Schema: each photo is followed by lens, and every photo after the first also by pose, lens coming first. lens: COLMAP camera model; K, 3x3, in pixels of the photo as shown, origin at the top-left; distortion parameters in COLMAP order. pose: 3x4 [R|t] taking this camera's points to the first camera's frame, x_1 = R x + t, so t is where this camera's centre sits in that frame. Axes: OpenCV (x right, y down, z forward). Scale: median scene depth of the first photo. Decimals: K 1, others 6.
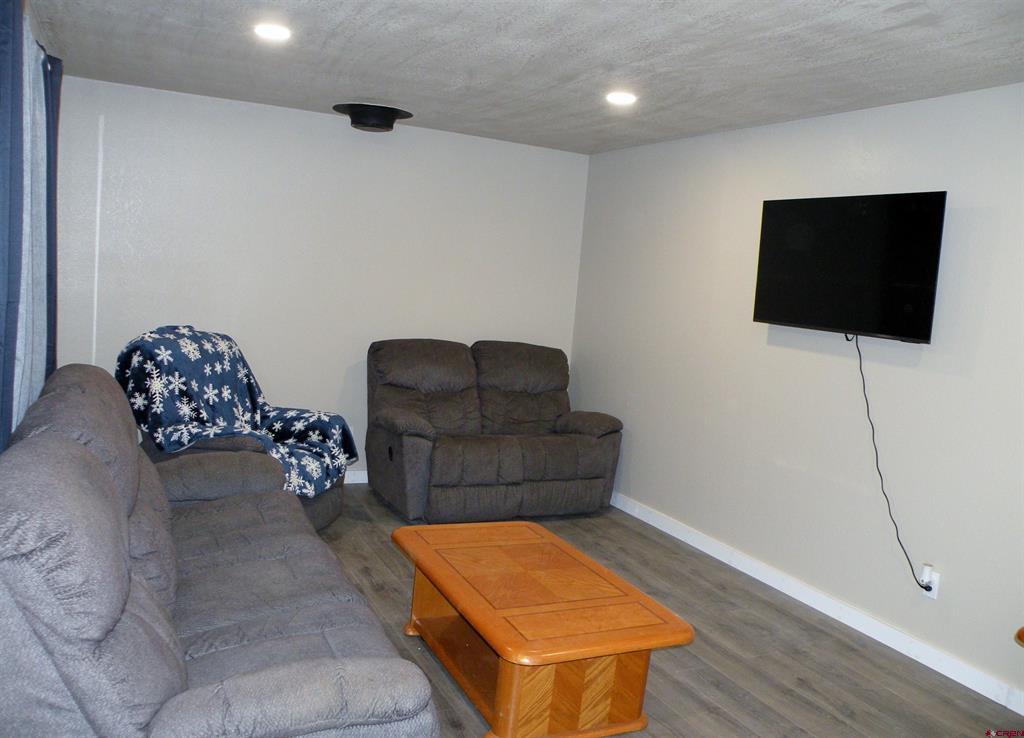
lens RADIAL K [[842.4, 0, 512.0], [0, 842.4, 369.0], [0, 0, 1]] dist [-0.132143, 0.002864]
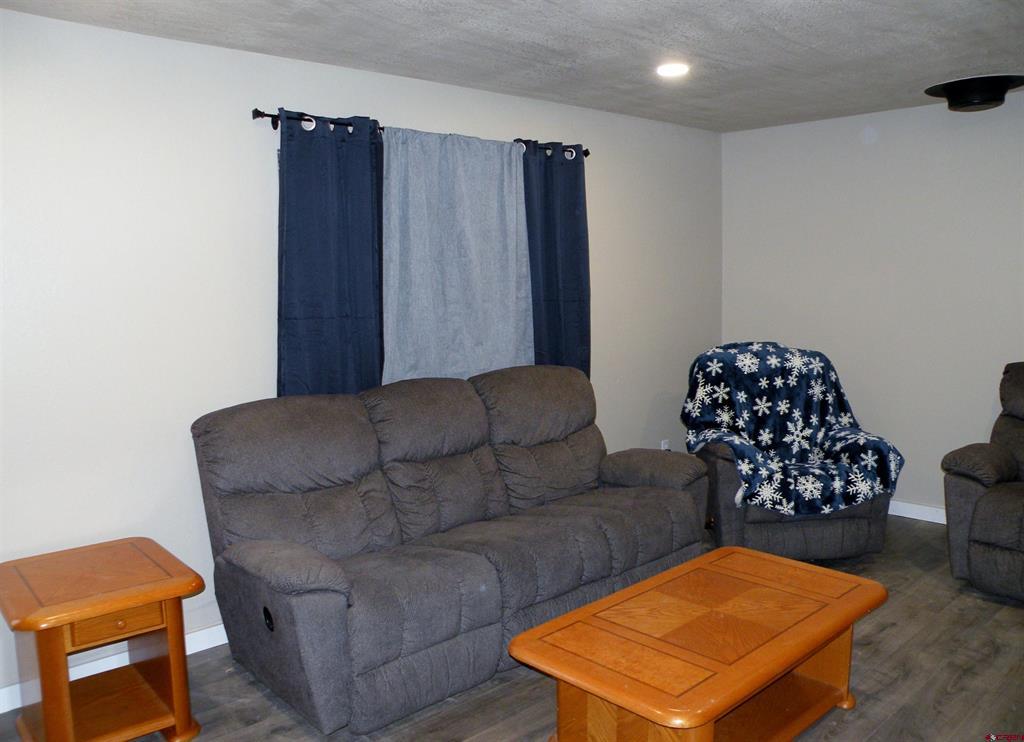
lens RADIAL K [[864.7, 0, 514.8], [0, 864.7, 366.8], [0, 0, 1]] dist [-0.177402, 0.206705]
pose [[0.313841, 0.016630, -0.949330, 0.548097], [-0.059634, 0.998218, -0.002228, 0.001534], [0.947601, 0.057312, 0.314273, 0.346681]]
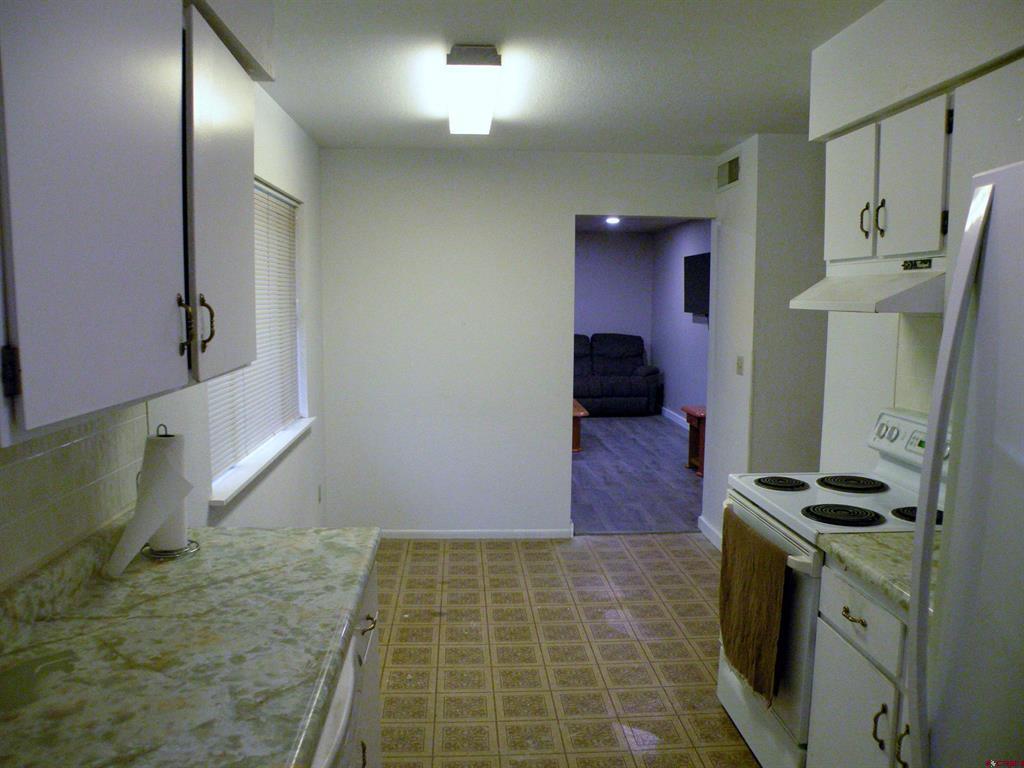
lens RADIAL K [[822.4, 0, 511.5], [0, 822.4, 391.8], [0, 0, 1]] dist [-0.149341, 0.120273]
pose [[0.926267, -0.035066, -0.375233, 0.651397], [0.032644, 0.999385, -0.012810, 0.160109], [0.375451, -0.000383, 0.926842, -1.141642]]
